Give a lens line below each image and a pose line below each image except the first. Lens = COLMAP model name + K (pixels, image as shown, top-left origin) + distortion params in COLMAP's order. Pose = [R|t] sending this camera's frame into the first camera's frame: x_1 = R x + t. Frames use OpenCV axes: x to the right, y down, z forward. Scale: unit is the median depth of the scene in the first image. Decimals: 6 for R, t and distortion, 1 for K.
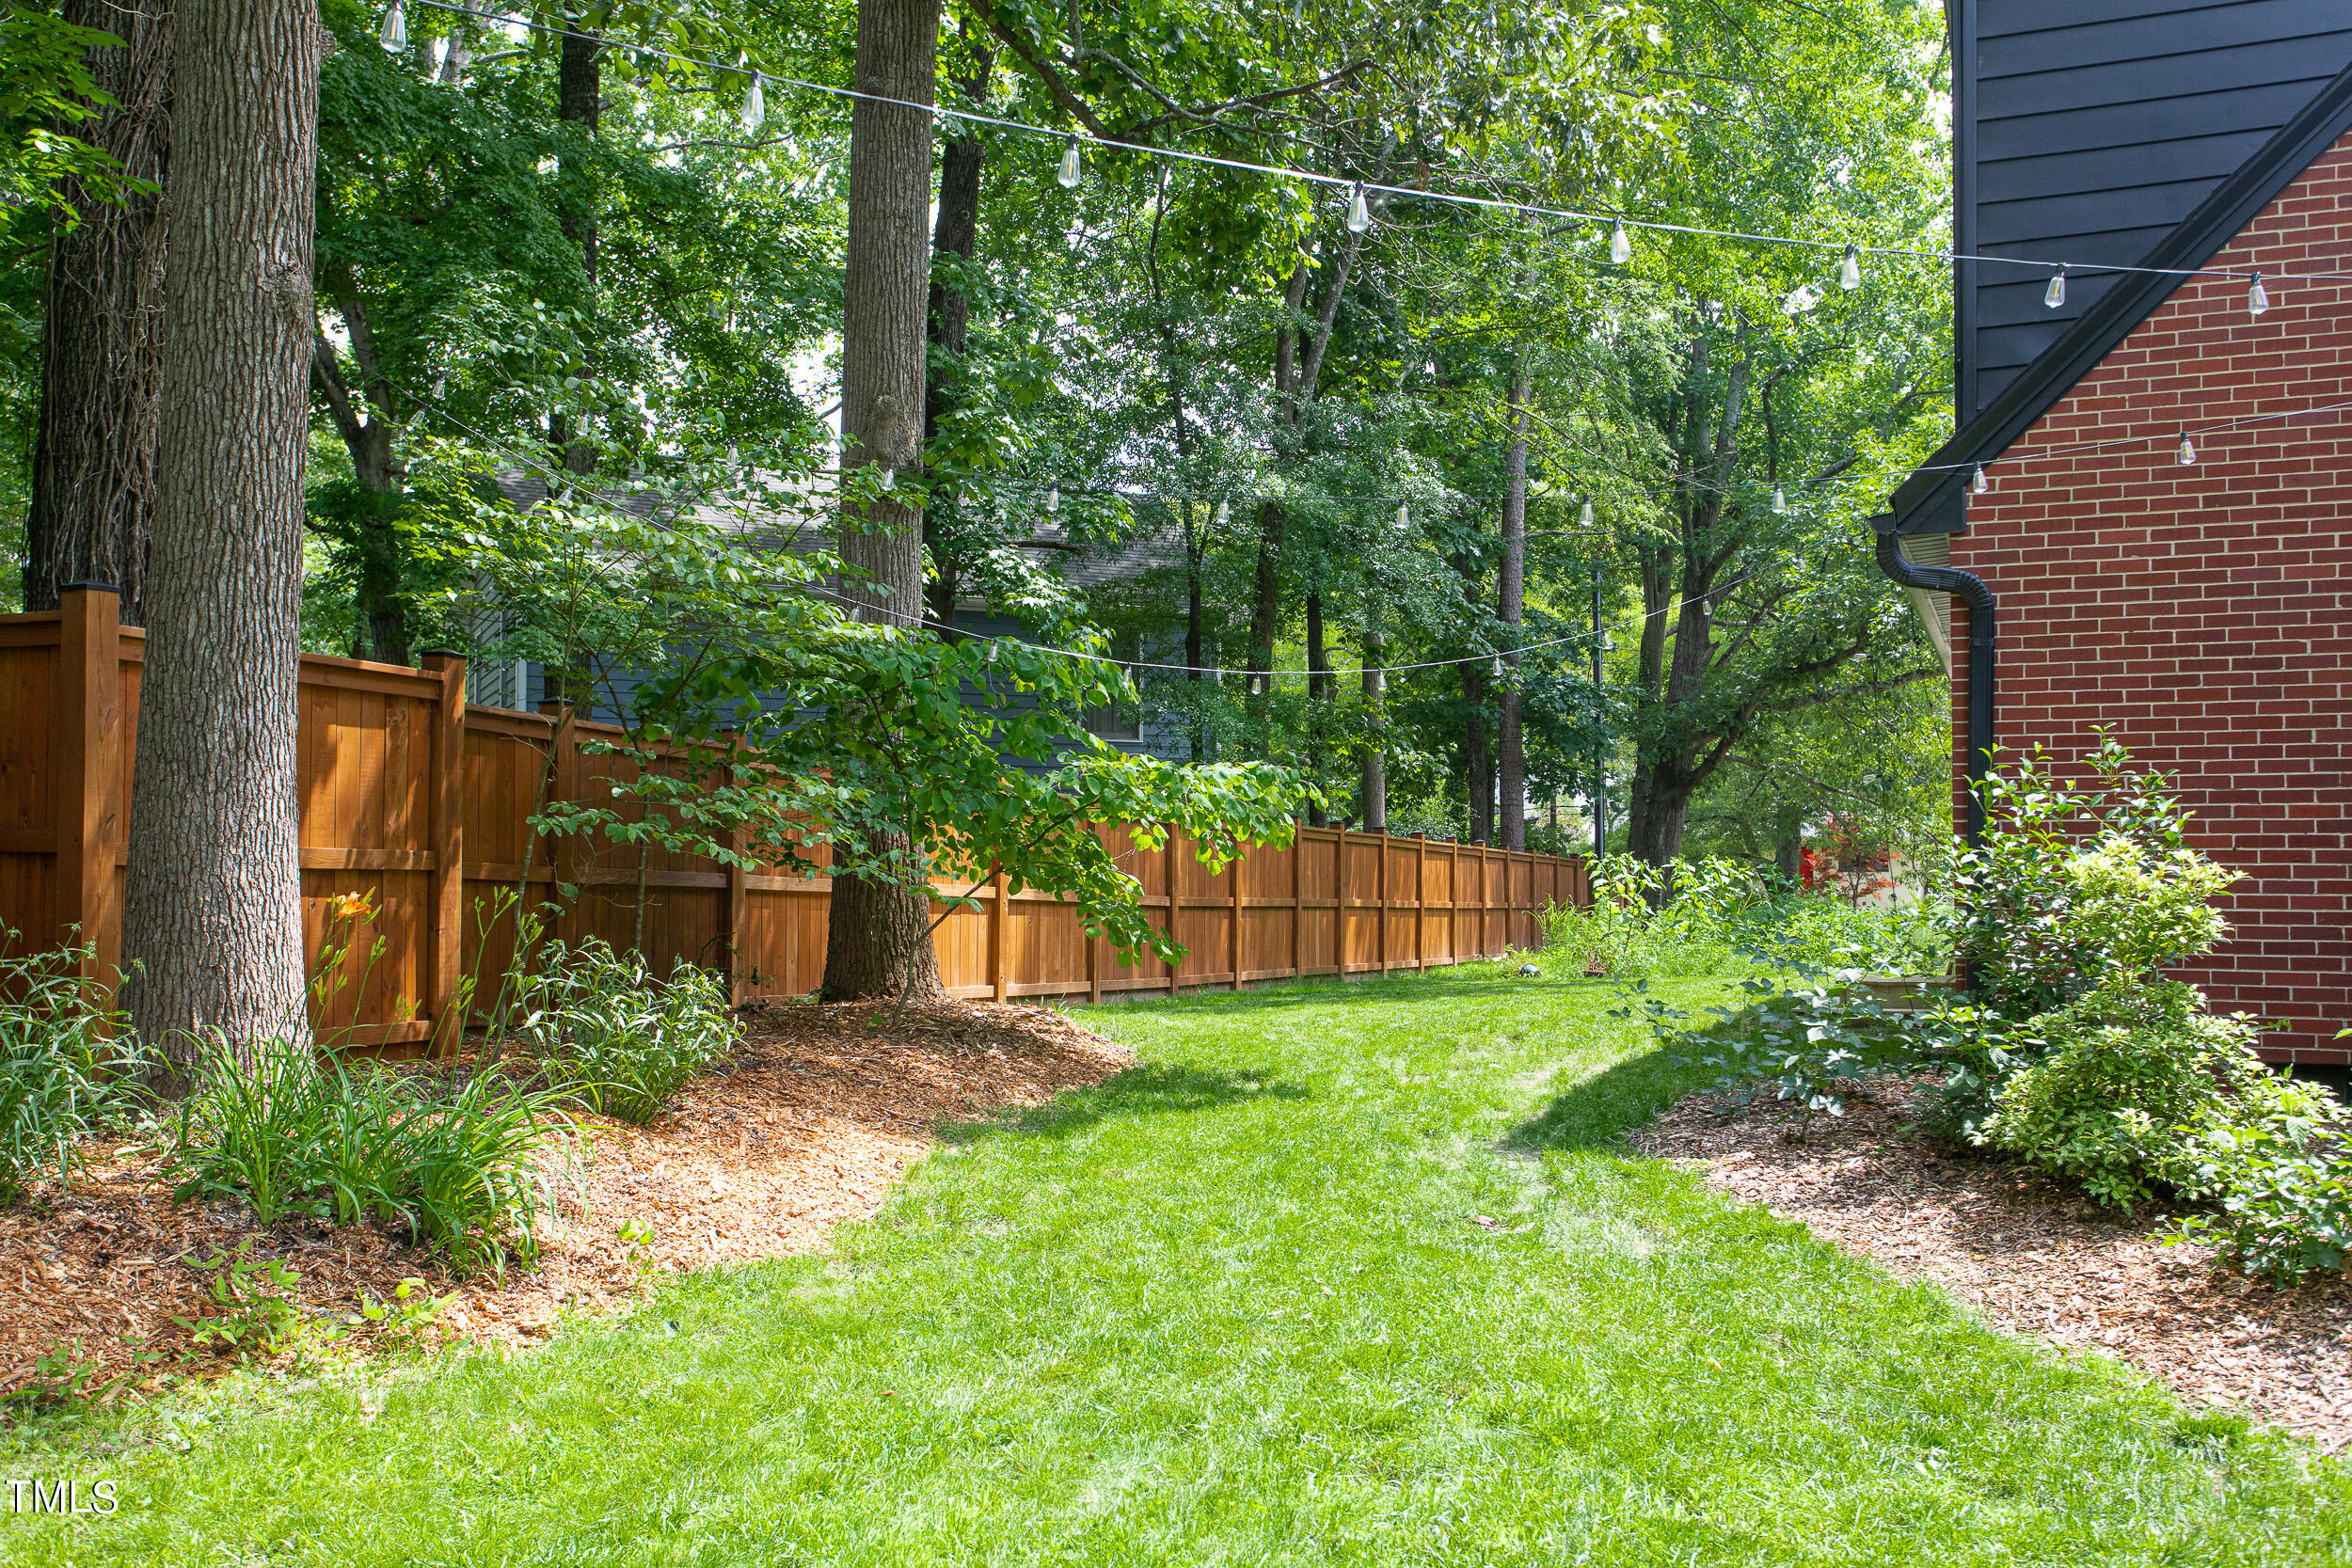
lens RADIAL K [[2159.2, 0, 1176.0], [0, 2159.2, 784.0], [0, 0, 1]] dist [0.043918, 0.002378]
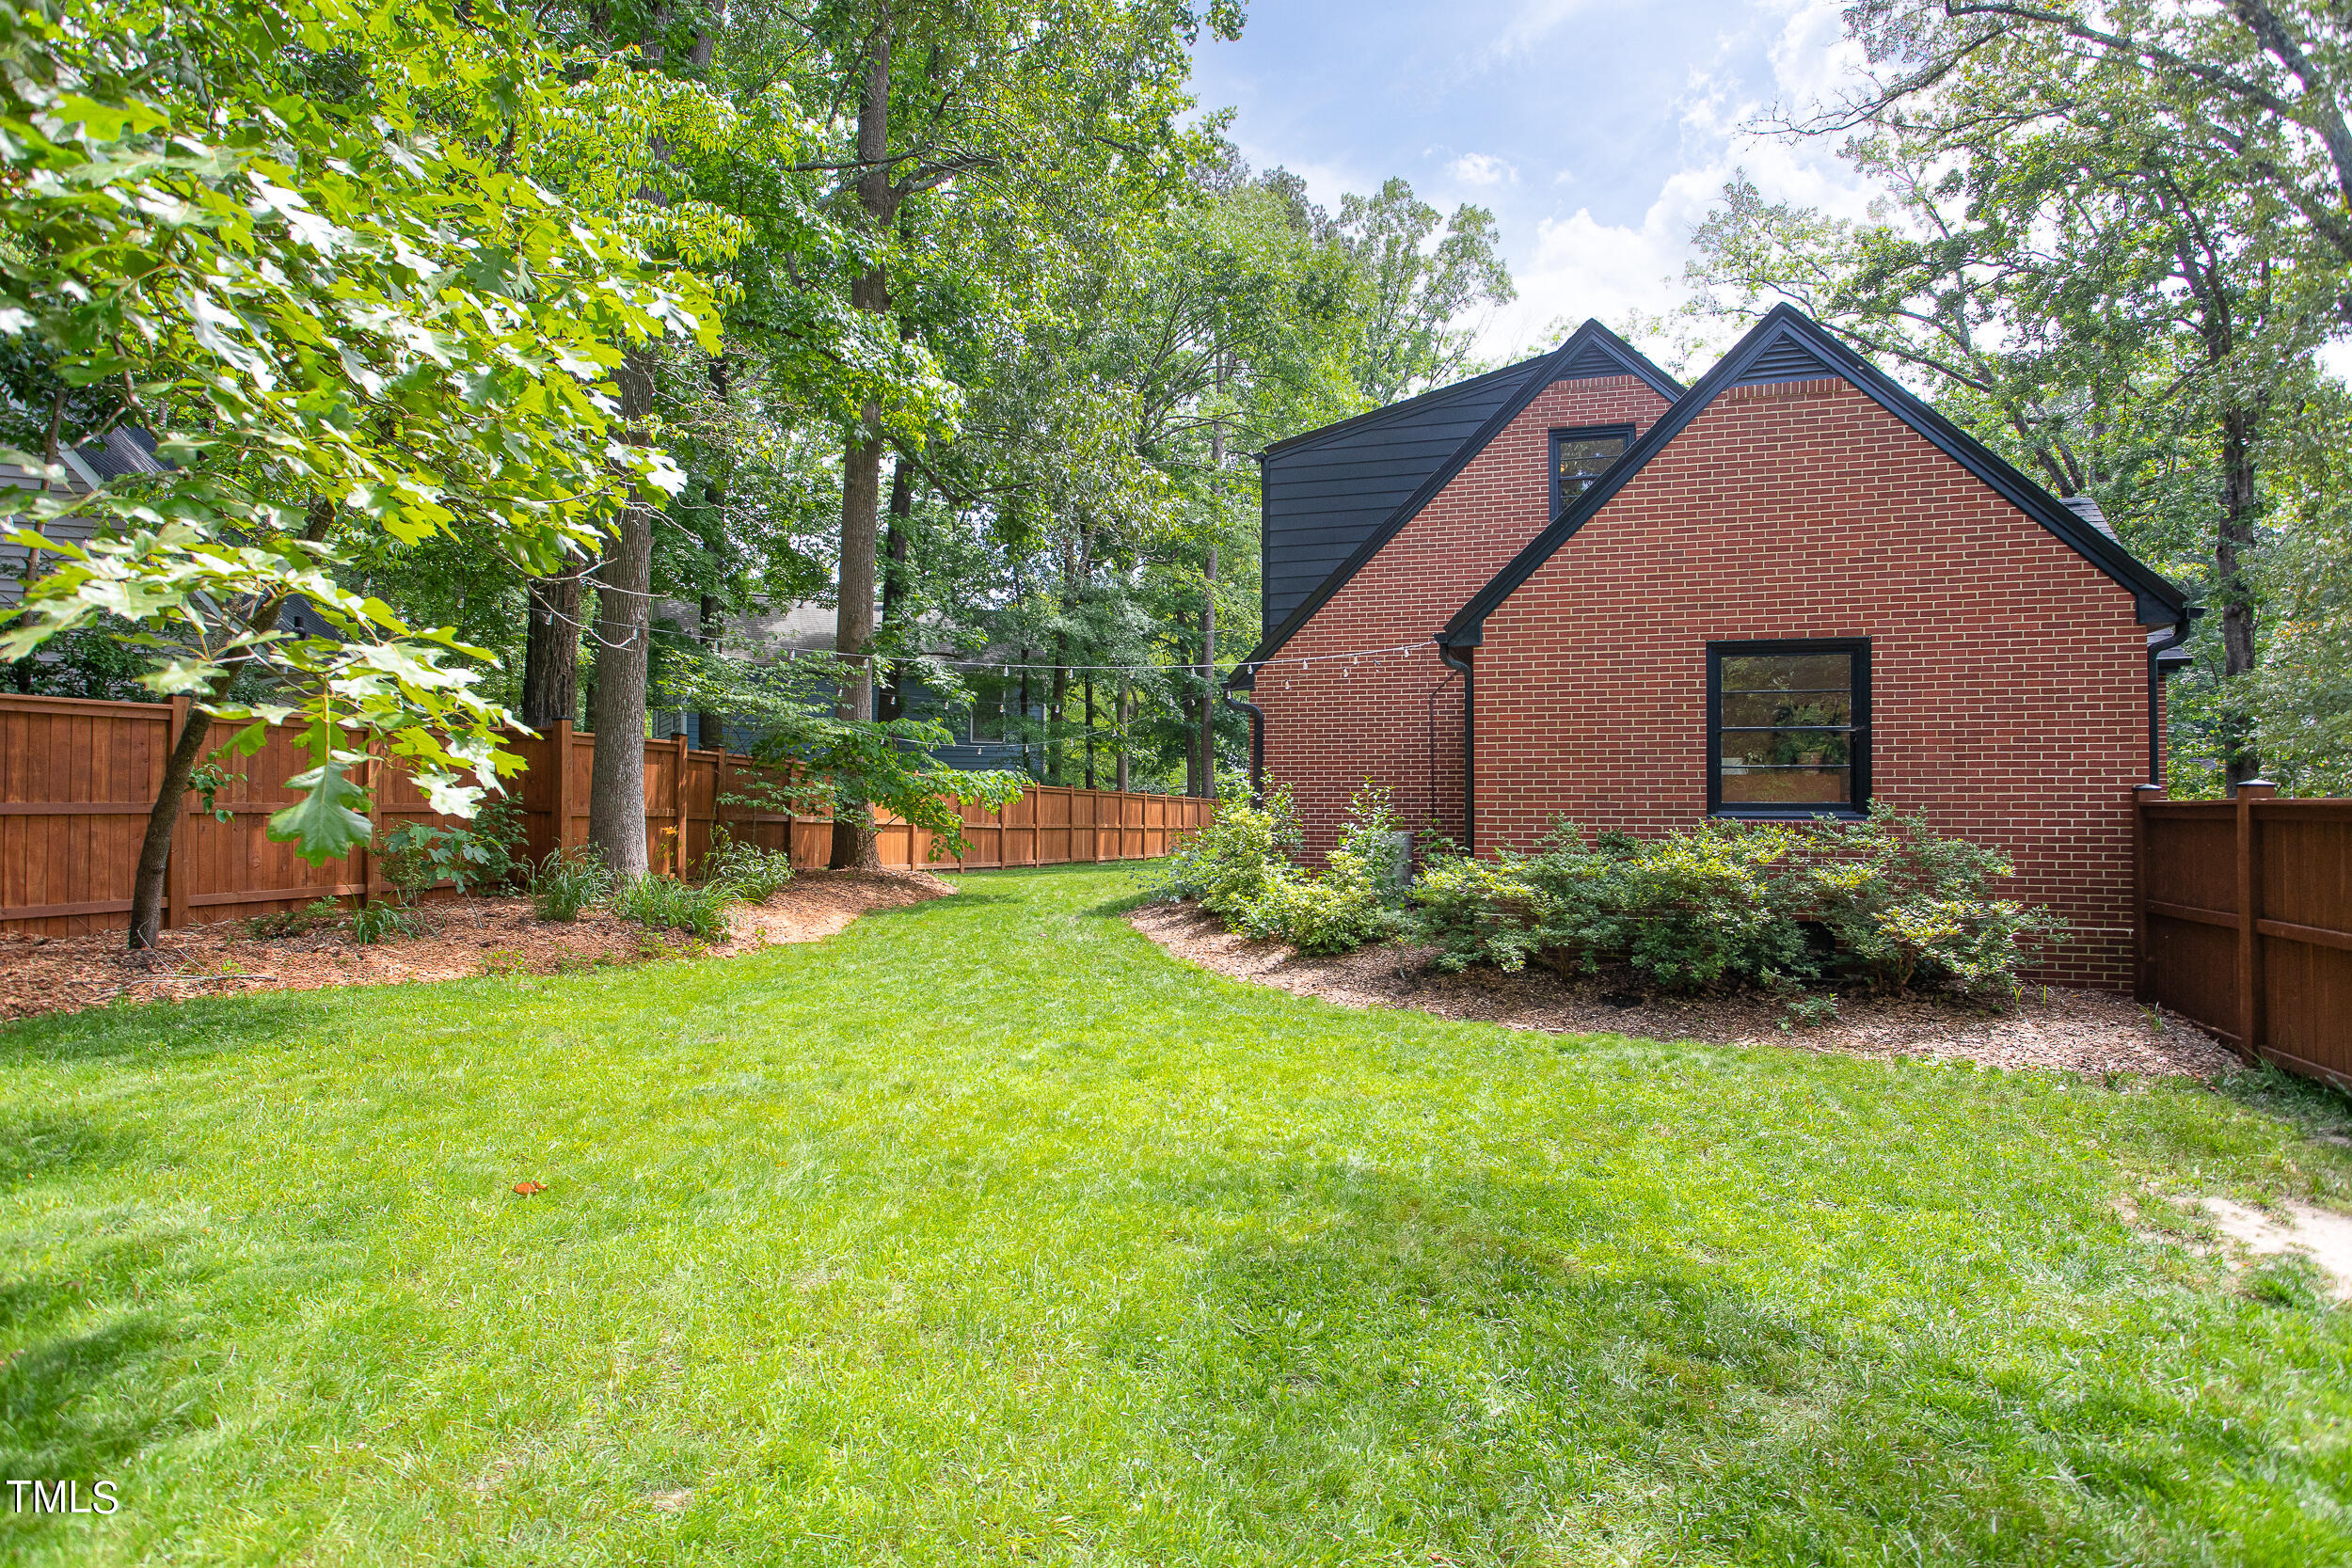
lens RADIAL K [[1368.0, 0, 1172.5], [0, 1368.0, 750.2], [0, 0, 1]] dist [-0.000466, -0.000062]
pose [[0.997626, -0.000603, 0.068859, 0.130561], [0.000537, 0.999999, 0.000981, -0.037983], [-0.068860, -0.000941, 0.997626, -0.627121]]
